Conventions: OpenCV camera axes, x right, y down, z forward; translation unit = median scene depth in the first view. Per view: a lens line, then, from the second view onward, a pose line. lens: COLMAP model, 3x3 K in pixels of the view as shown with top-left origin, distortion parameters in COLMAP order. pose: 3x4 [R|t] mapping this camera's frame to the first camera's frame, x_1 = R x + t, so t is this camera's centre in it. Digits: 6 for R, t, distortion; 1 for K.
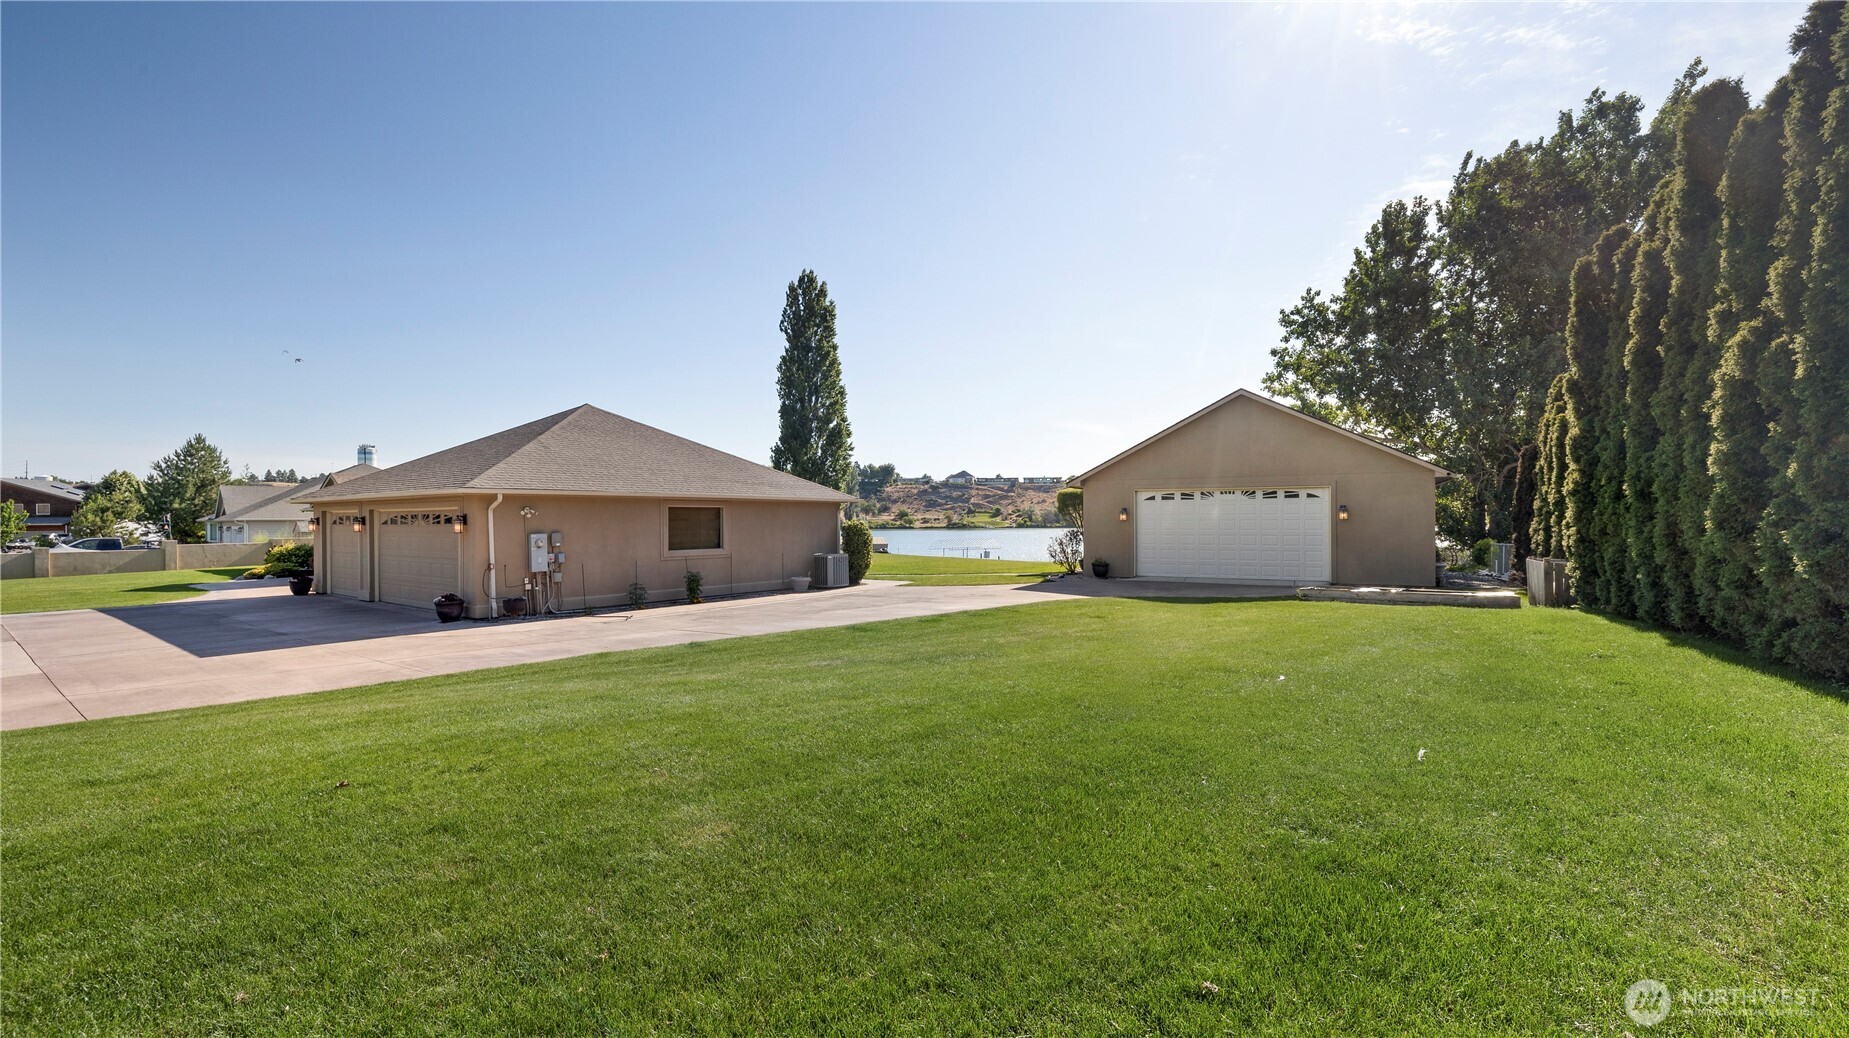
lens RADIAL K [[792.6, 0, 937.2], [0, 792.6, 508.8], [0, 0, 1]] dist [0.000754, 0.000180]
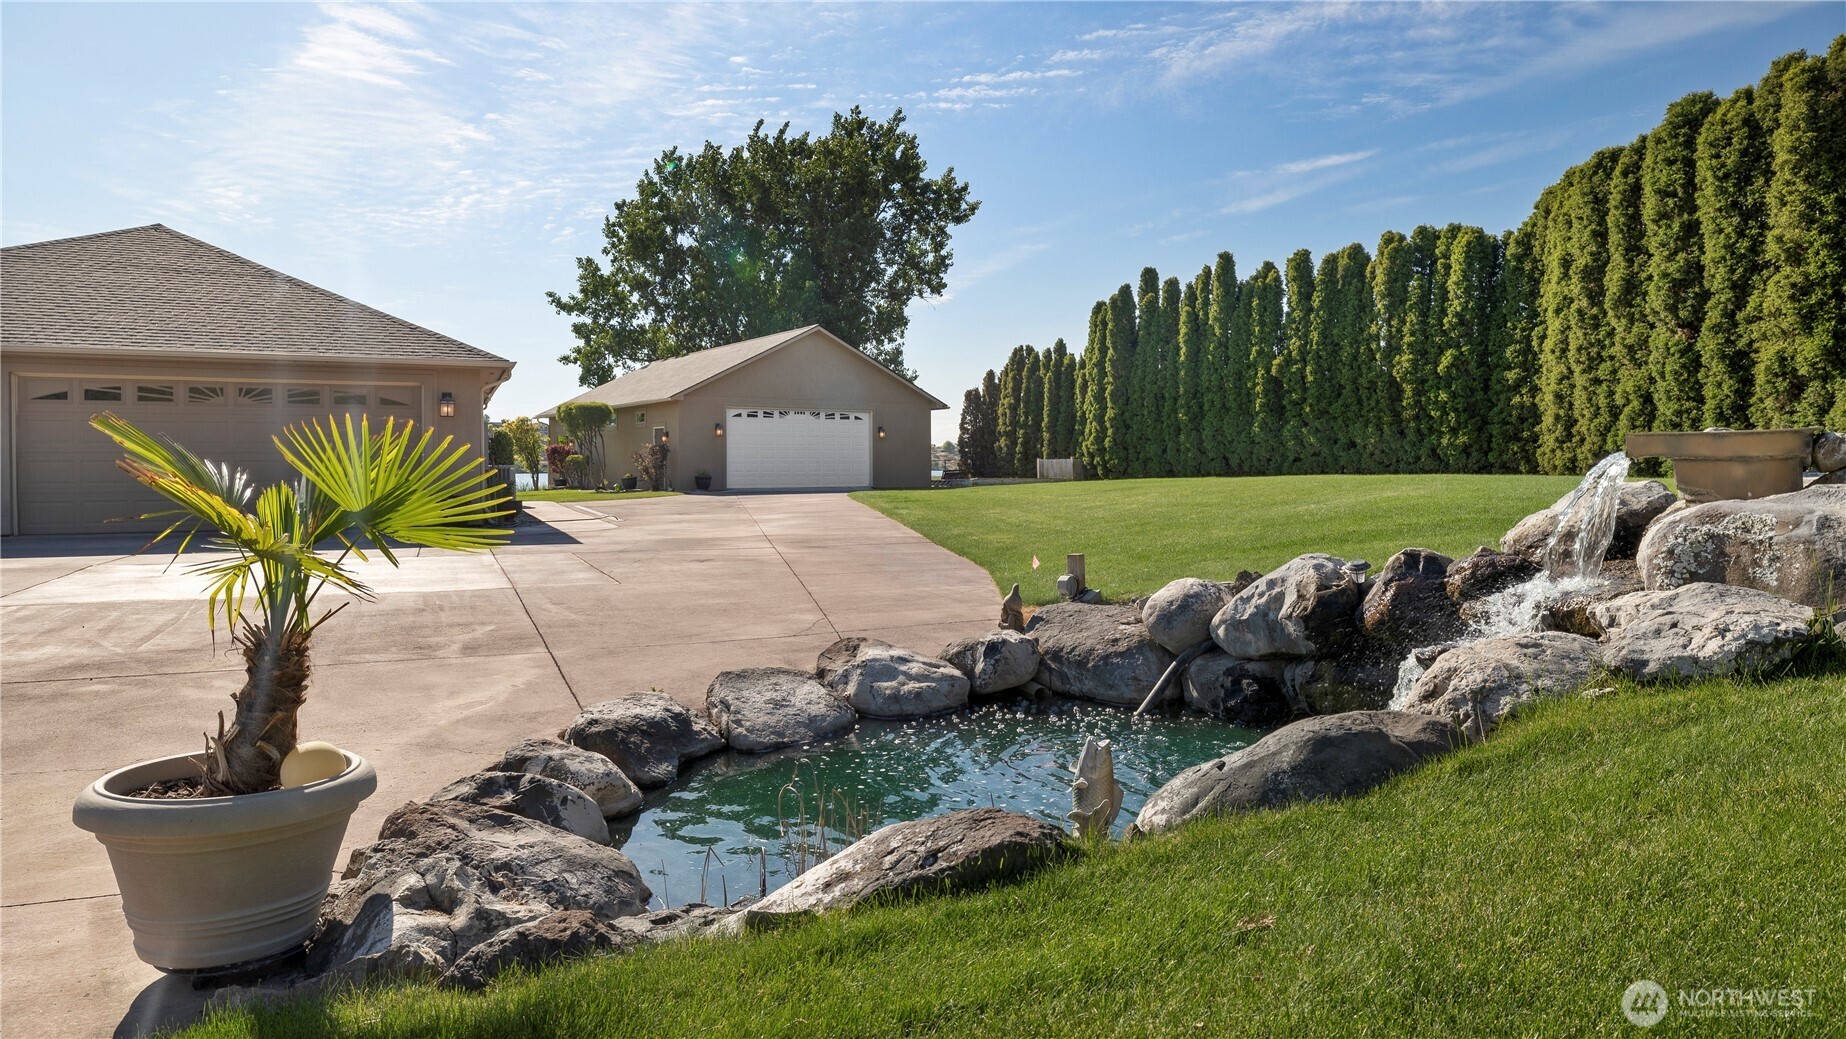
lens RADIAL K [[1126.4, 0, 935.4], [0, 1126.4, 512.5], [0, 0, 1]] dist [-0.041916, -0.002582]
pose [[0.468238, -0.031348, 0.883046, -0.924946], [-0.010008, 0.999118, 0.040775, 0.051568], [-0.883546, -0.027930, 0.467511, 0.054450]]
